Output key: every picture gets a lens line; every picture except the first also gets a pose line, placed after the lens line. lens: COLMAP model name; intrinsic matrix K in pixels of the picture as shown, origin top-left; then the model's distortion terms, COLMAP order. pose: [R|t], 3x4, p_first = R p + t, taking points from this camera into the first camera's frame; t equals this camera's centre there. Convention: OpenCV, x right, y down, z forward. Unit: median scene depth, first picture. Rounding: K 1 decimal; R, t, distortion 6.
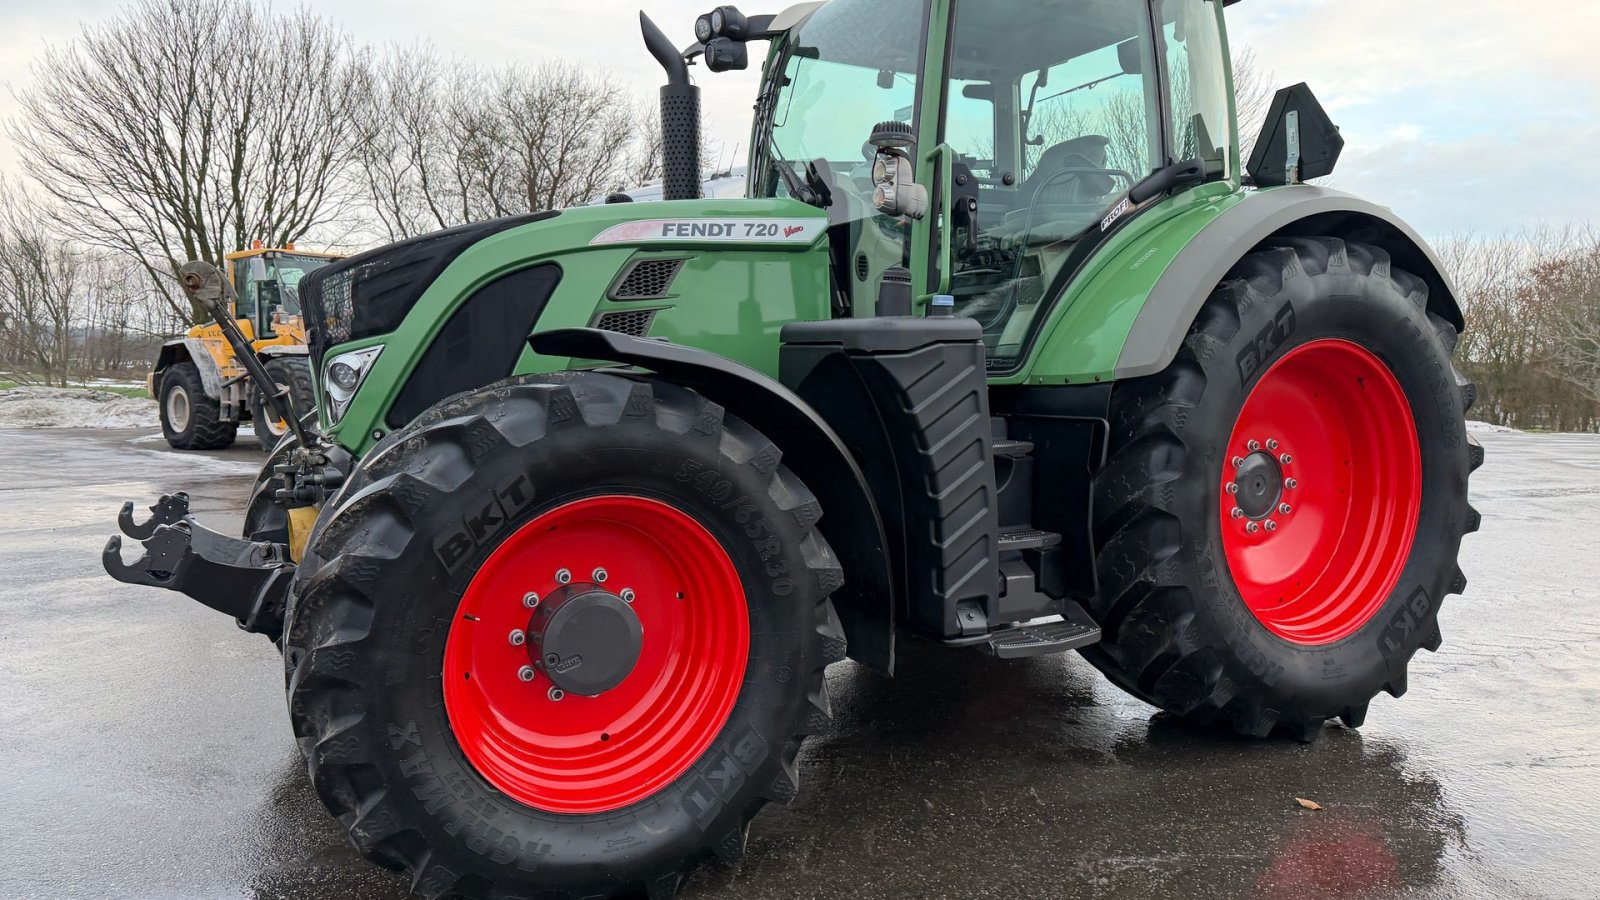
lens RADIAL K [[1103.0, 0, 797.0], [0, 1103.0, 432.2], [0, 0, 1]] dist [0.134977, -0.201128]
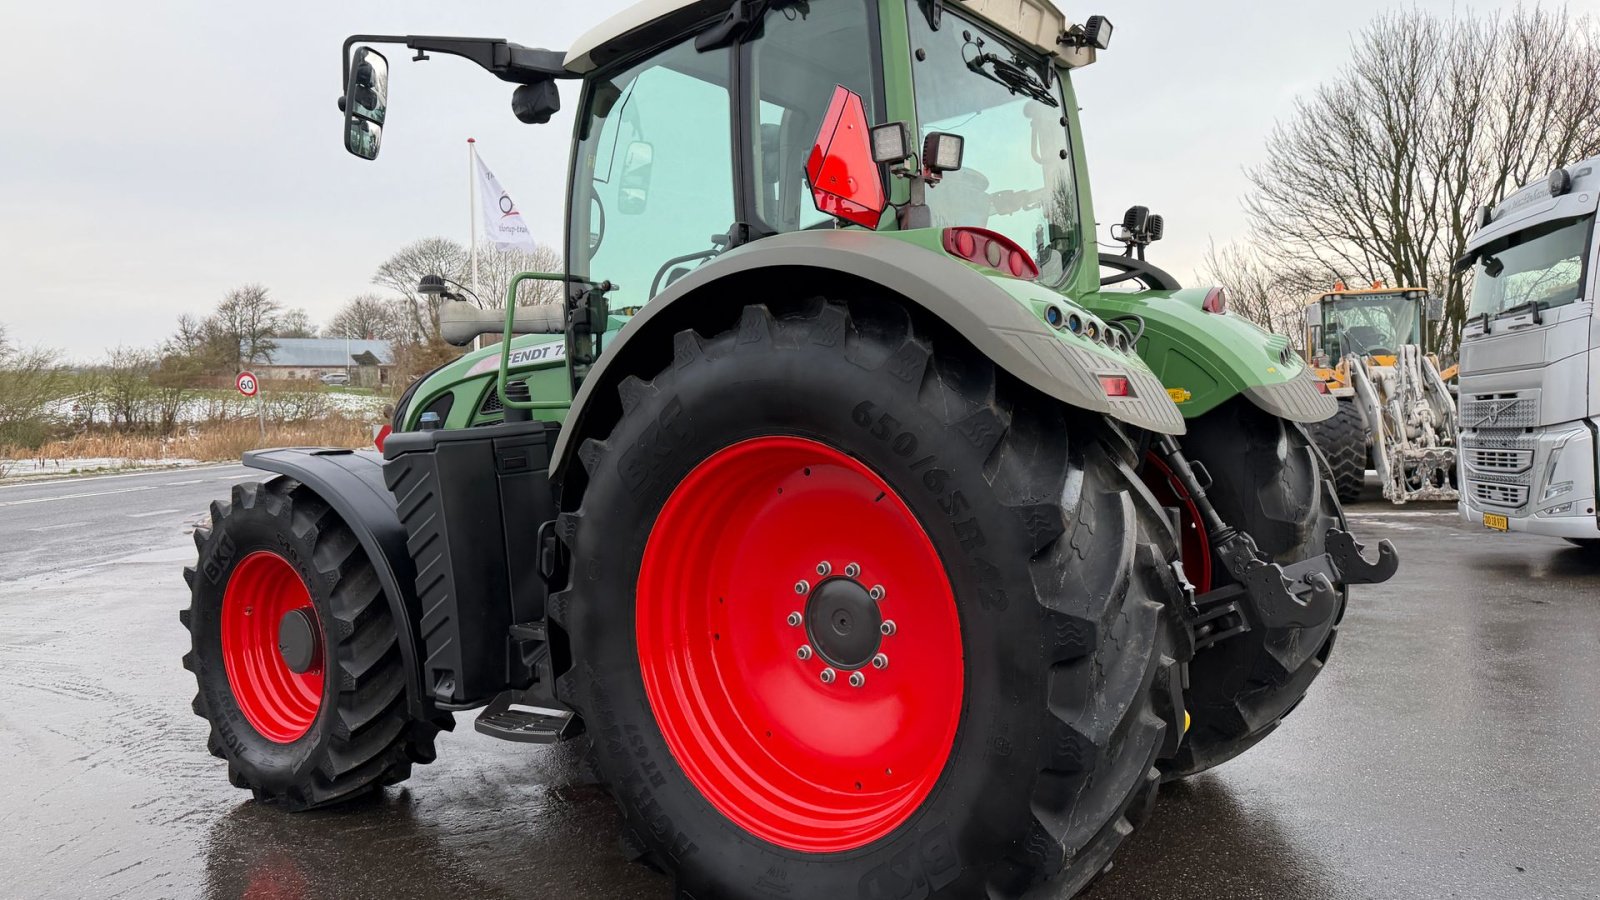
lens RADIAL K [[1107.9, 0, 794.2], [0, 1107.9, 443.4], [0, 0, 1]] dist [0.133550, -0.200664]
pose [[0.403918, 0.003336, -0.914789, 1.253190], [-0.016574, 0.999856, -0.003672, -0.081450], [0.914645, 0.016645, 0.403915, 0.770500]]
